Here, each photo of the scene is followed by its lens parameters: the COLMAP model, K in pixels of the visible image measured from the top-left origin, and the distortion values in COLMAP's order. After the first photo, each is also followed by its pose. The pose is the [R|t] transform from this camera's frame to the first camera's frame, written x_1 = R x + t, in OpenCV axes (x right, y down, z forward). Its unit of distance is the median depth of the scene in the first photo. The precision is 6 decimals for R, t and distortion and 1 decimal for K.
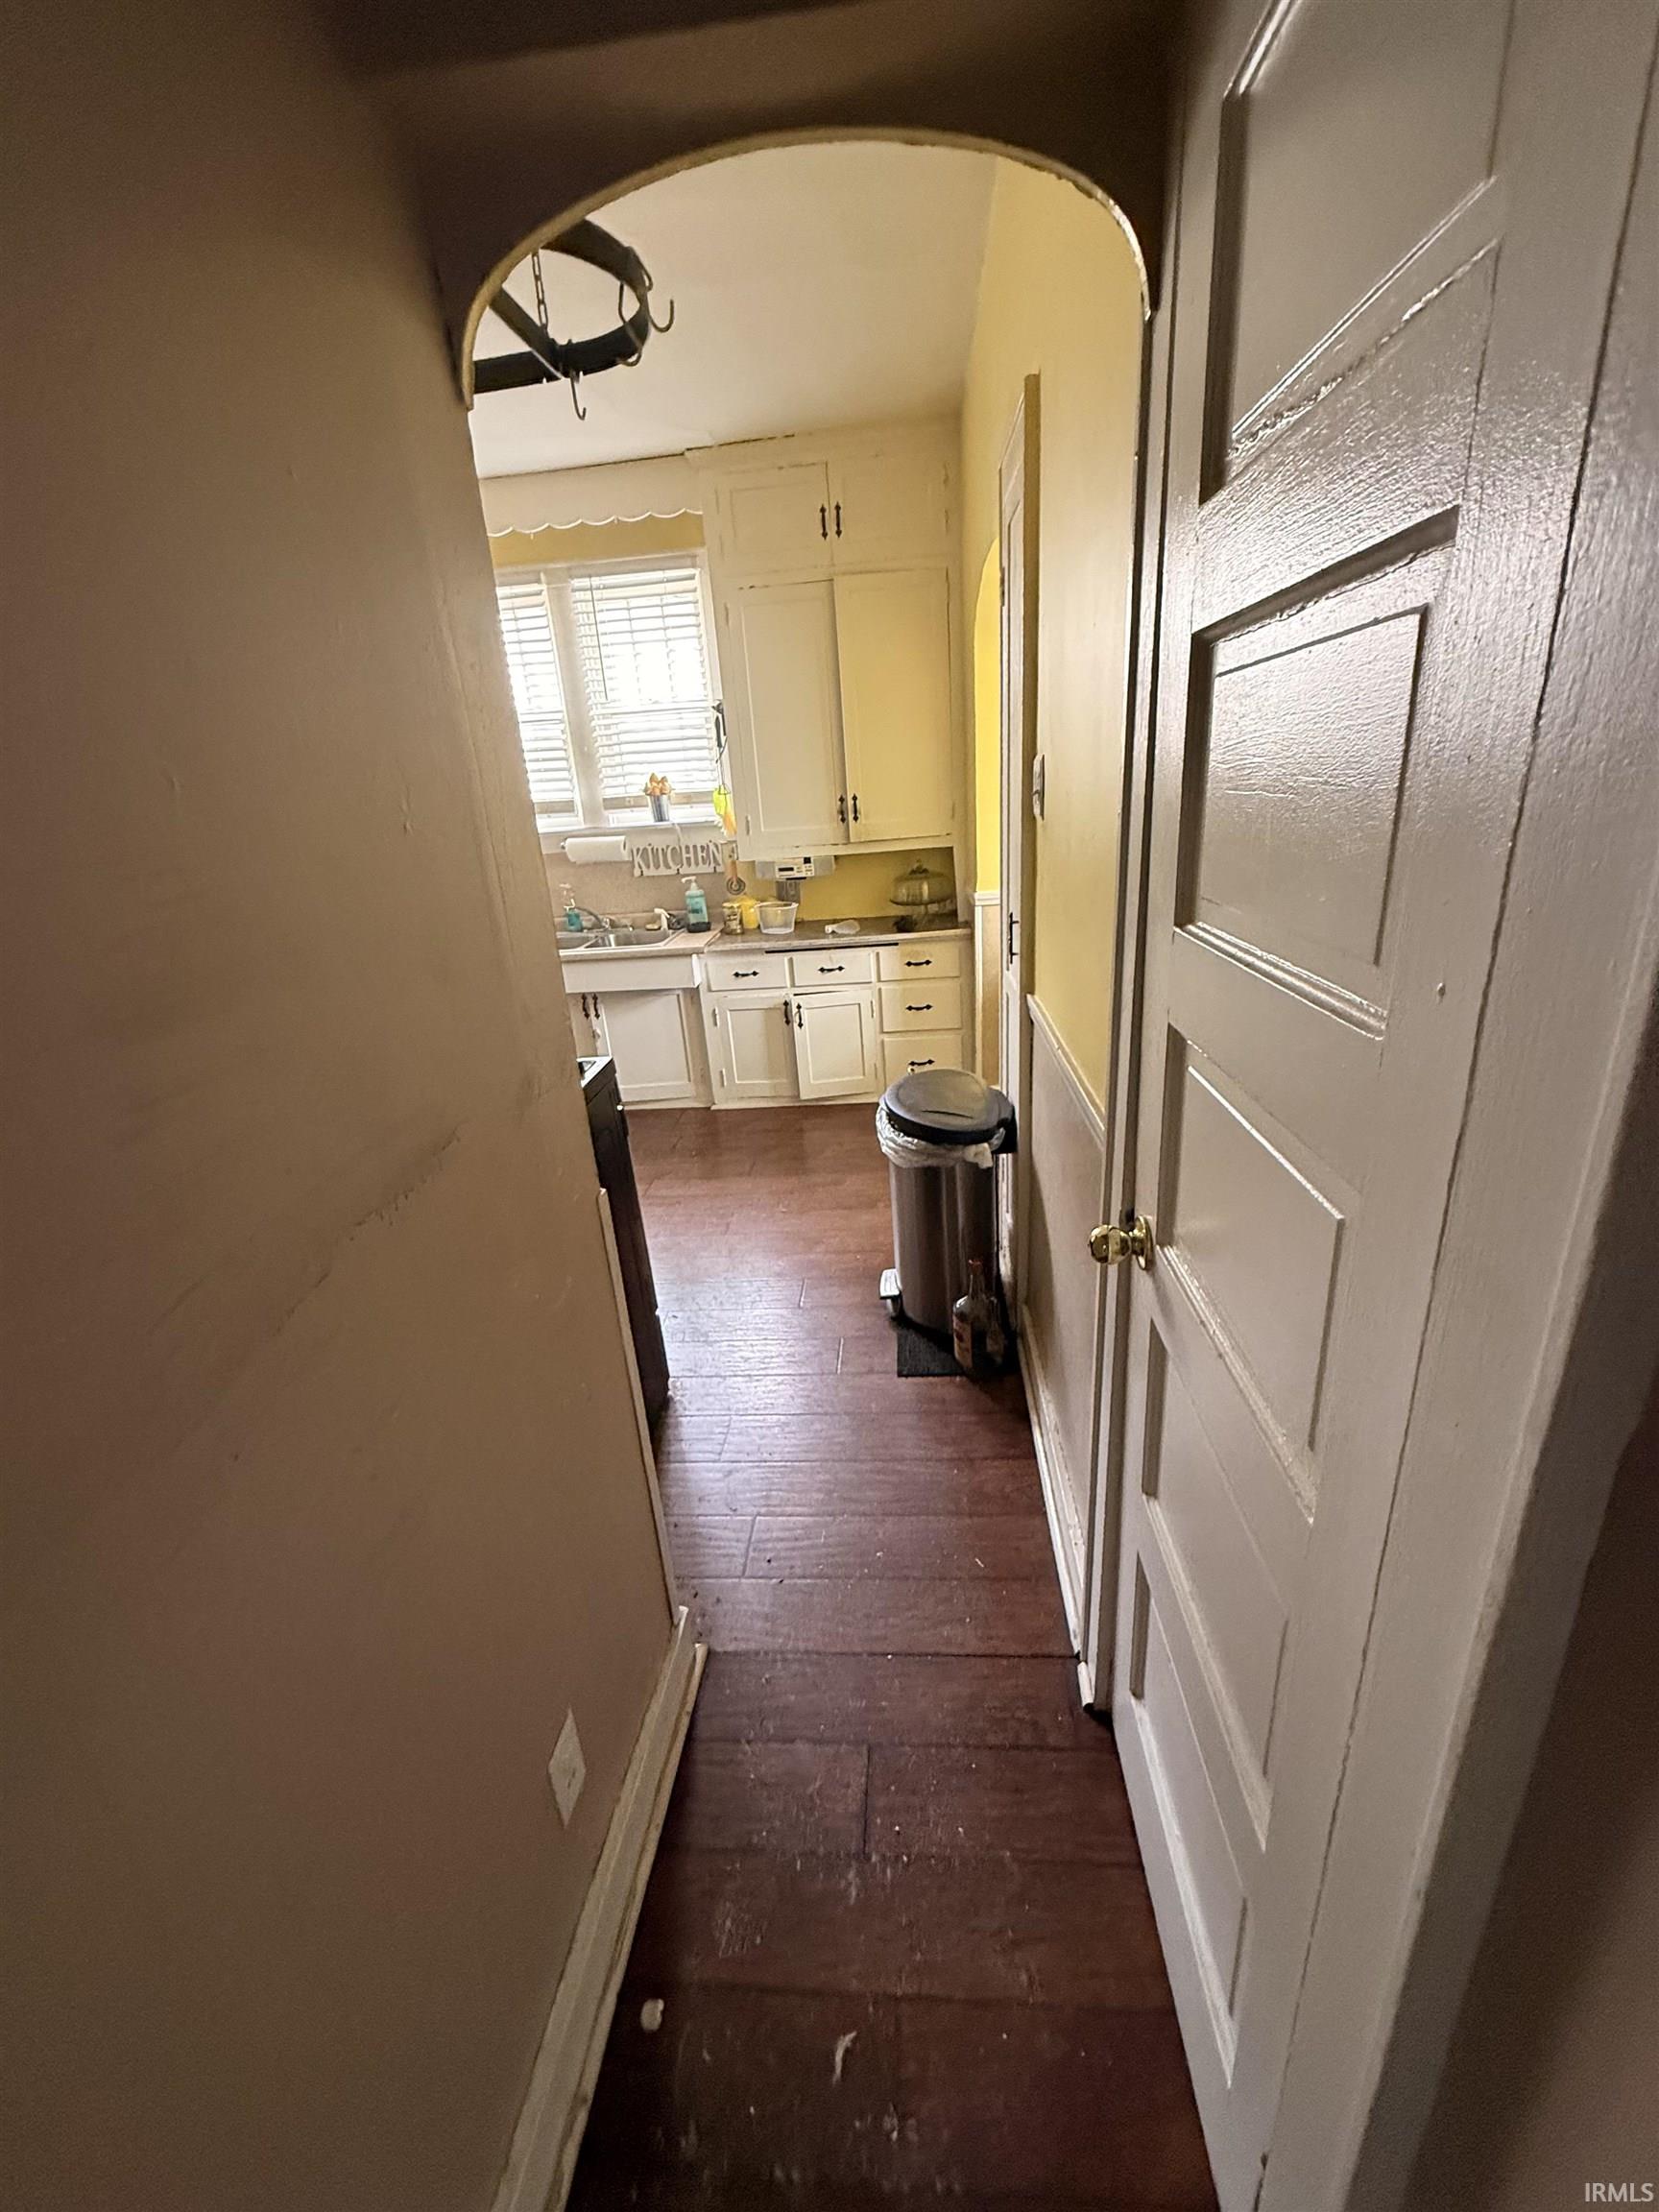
lens RADIAL K [[883.4, 0, 831.8], [0, 883.4, 1100.5], [0, 0, 1]] dist [-0.003863, 0.001347]
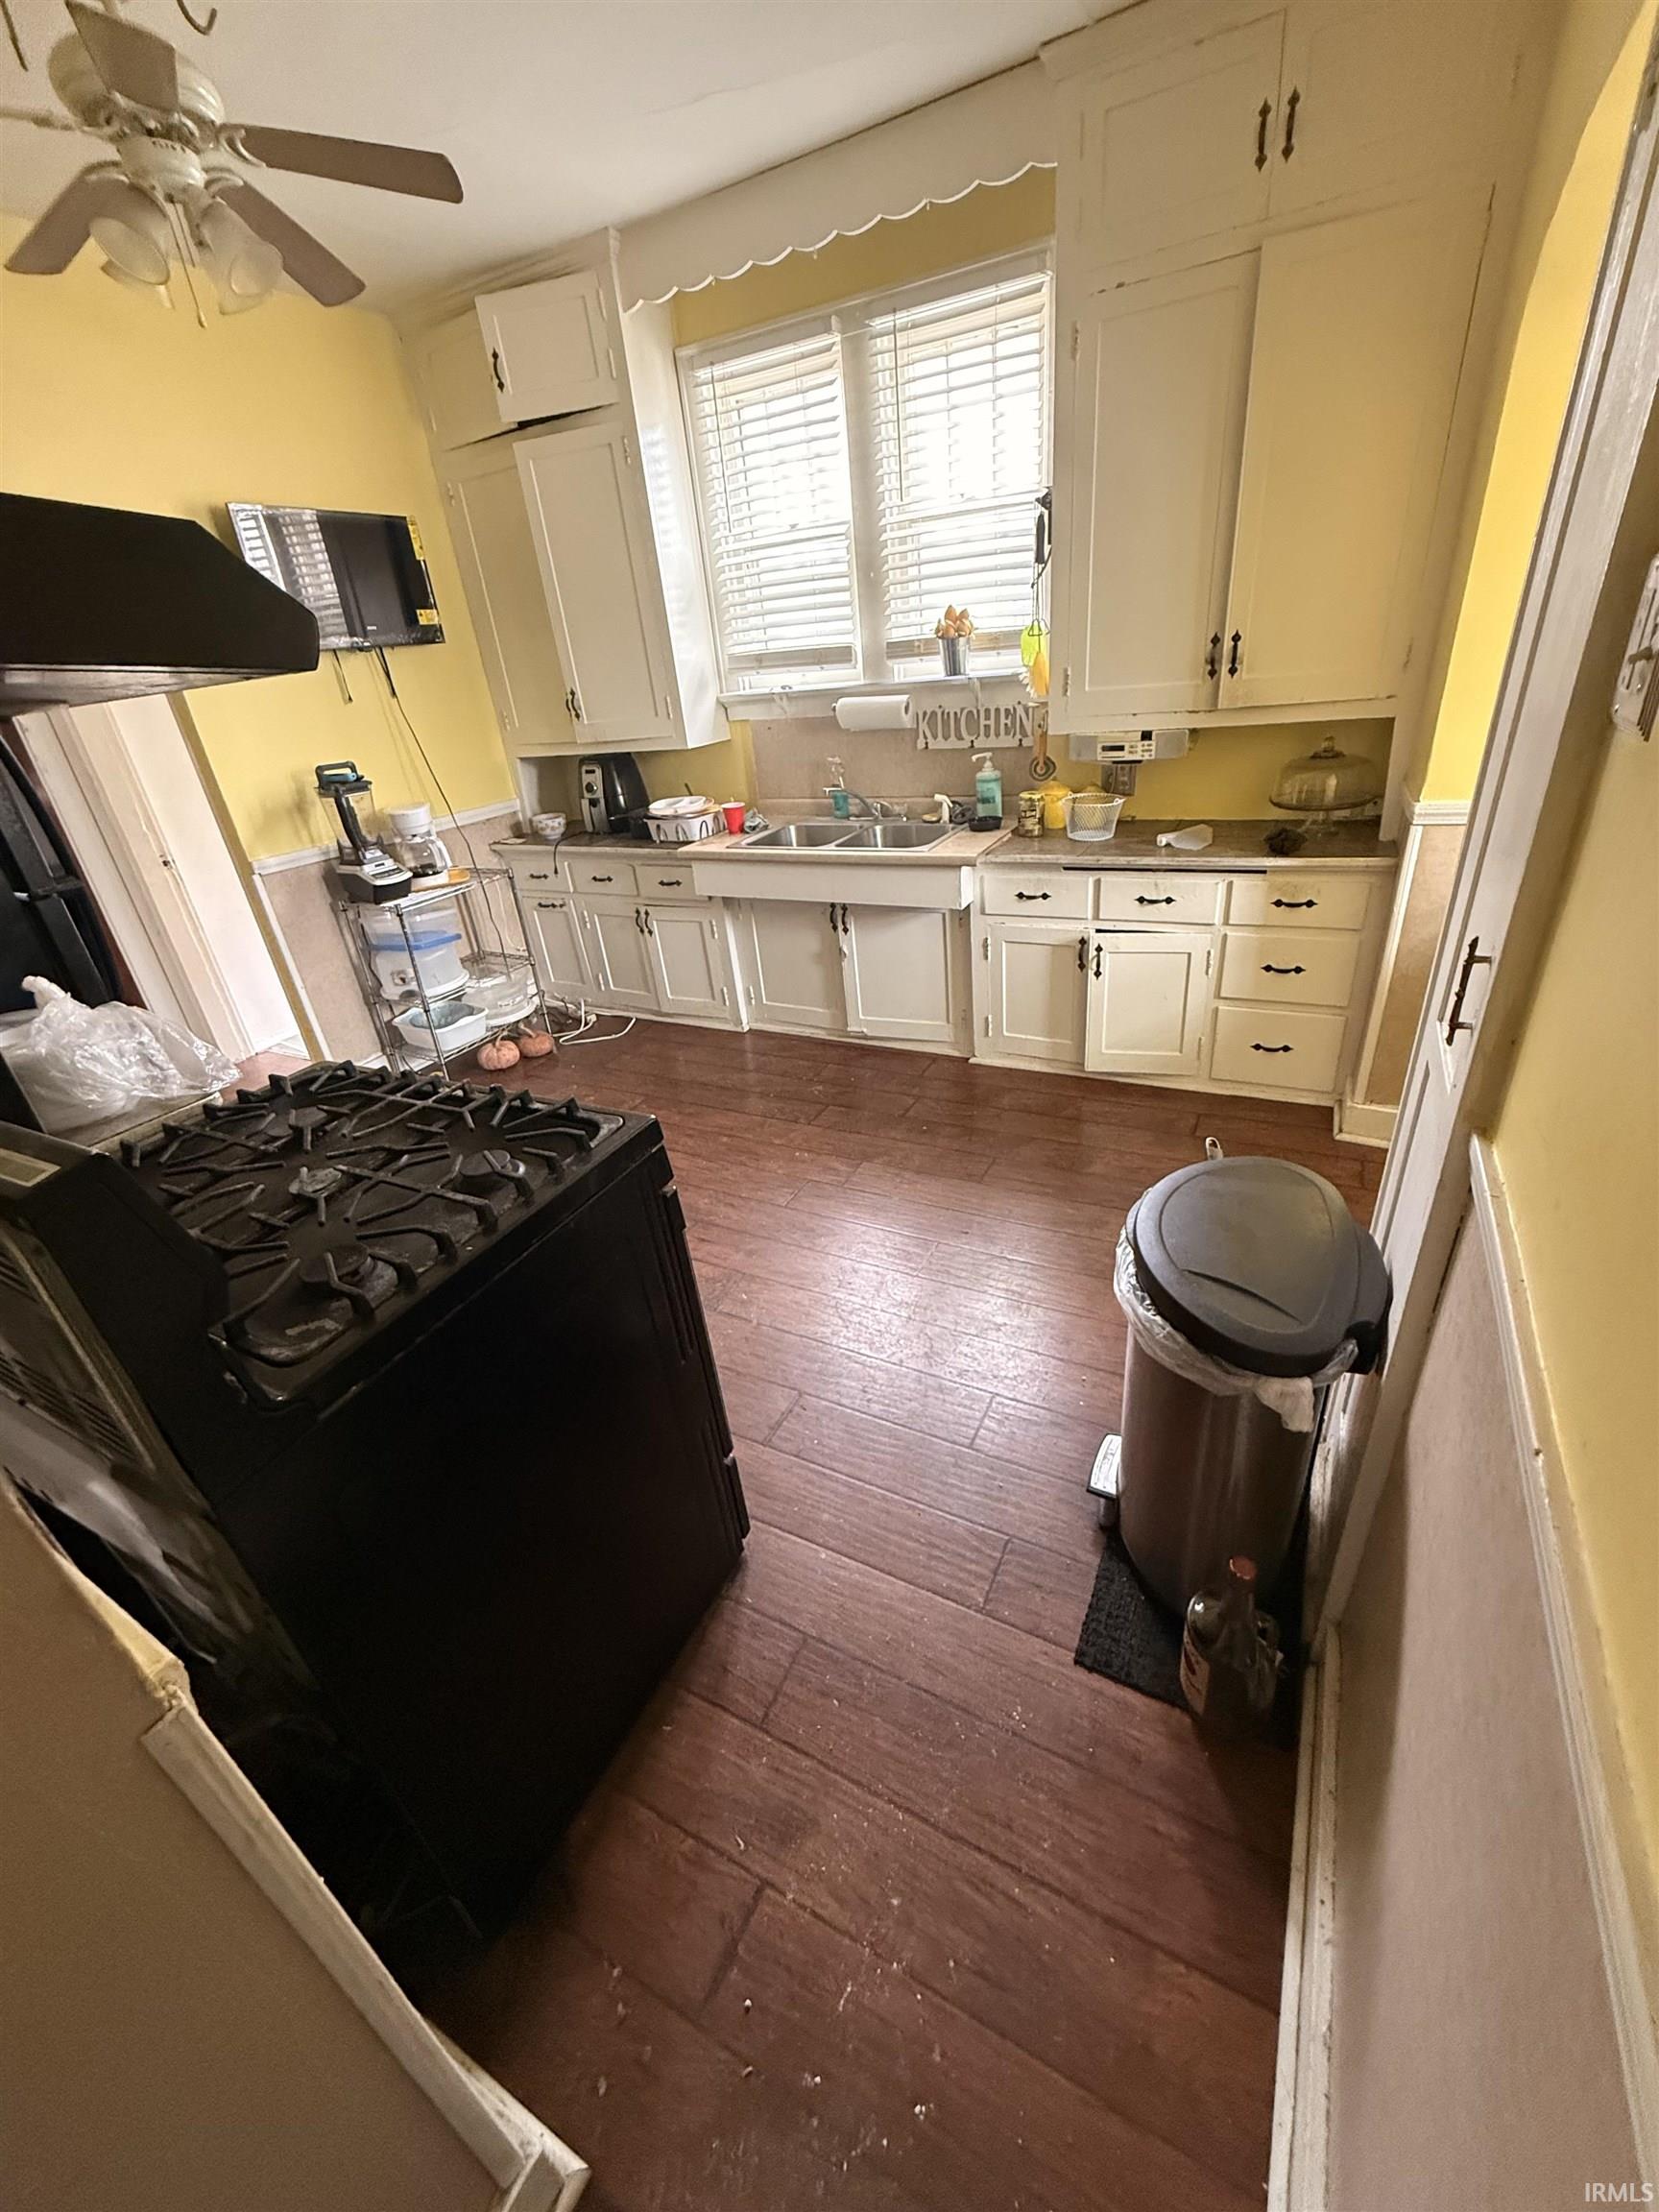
lens RADIAL K [[883.4, 0, 825.7], [0, 883.4, 1103.8], [0, 0, 1]] dist [-0.003863, 0.001347]
pose [[0.916515, 0.170378, -0.361899, 0.040261], [-0.108505, 0.976723, 0.185040, -0.090909], [0.385002, -0.130324, 0.913668, 0.235837]]
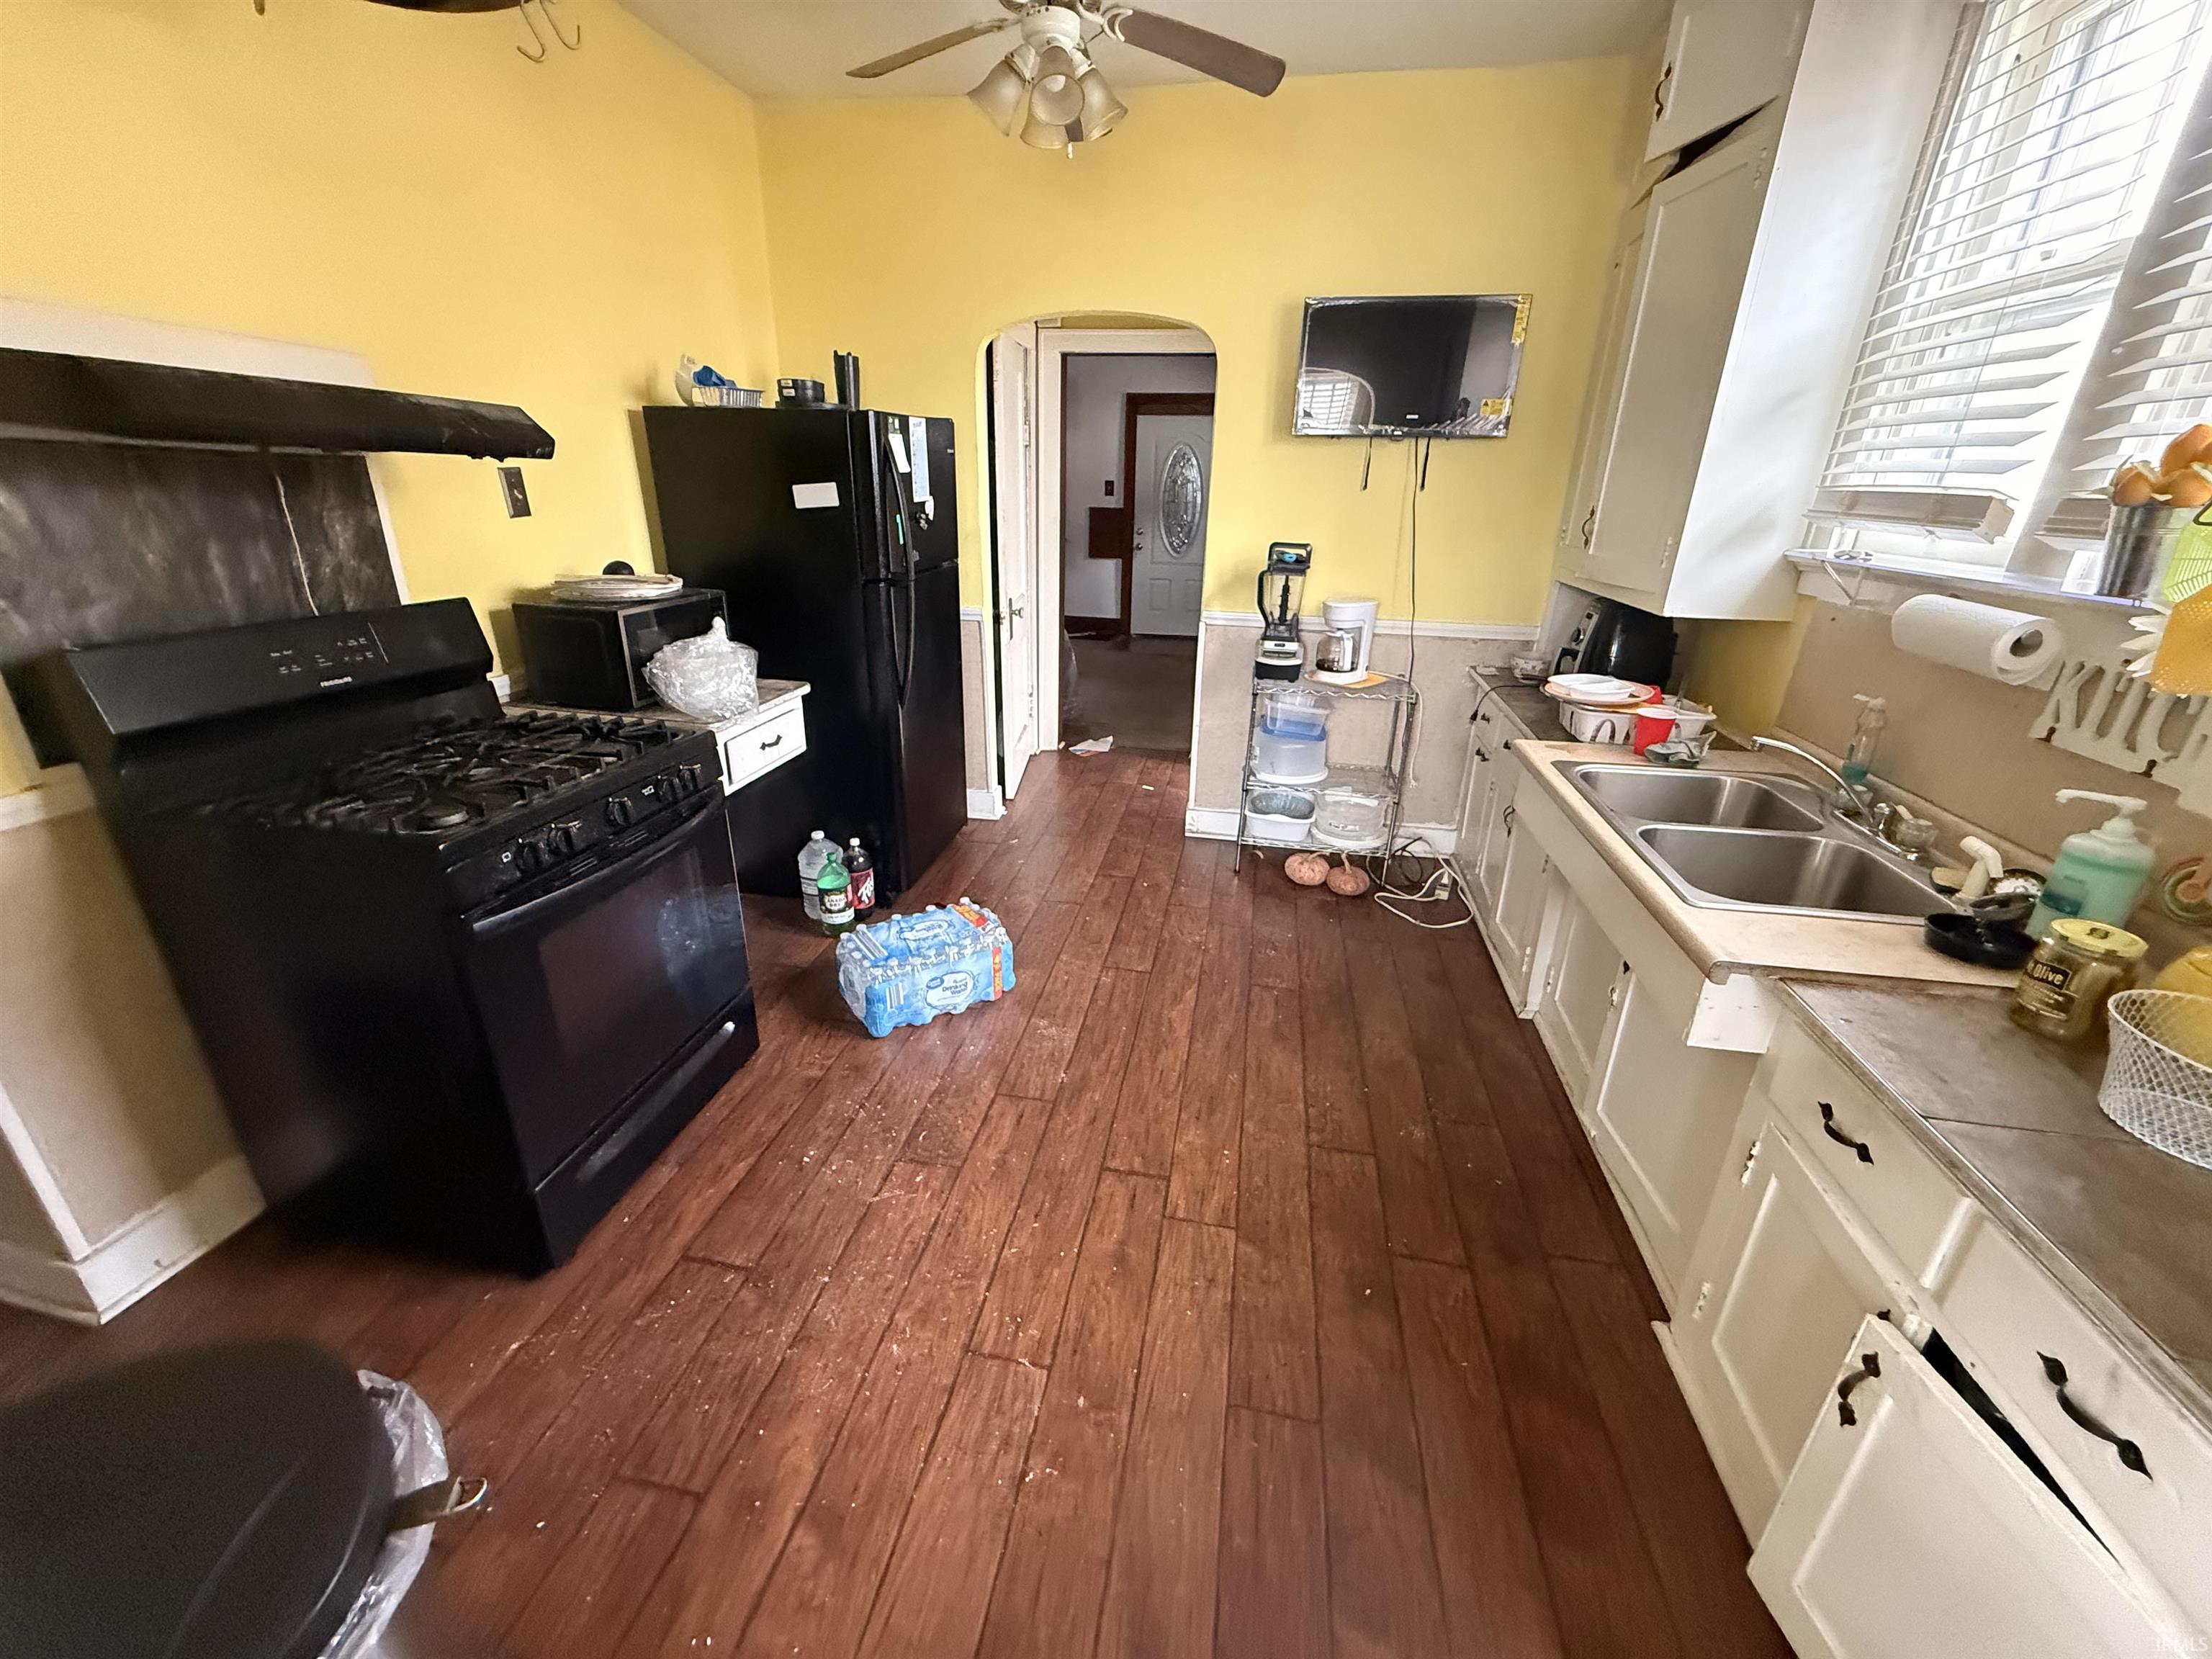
lens RADIAL K [[883.4, 0, 1100.6], [0, 883.4, 827.0], [0, 0, 1]] dist [-0.003863, 0.001347]
pose [[-0.106782, 0.425776, -0.898506, 0.149967], [-0.349732, 0.829841, 0.434801, -0.266812], [0.930745, 0.360665, 0.060296, 0.708389]]
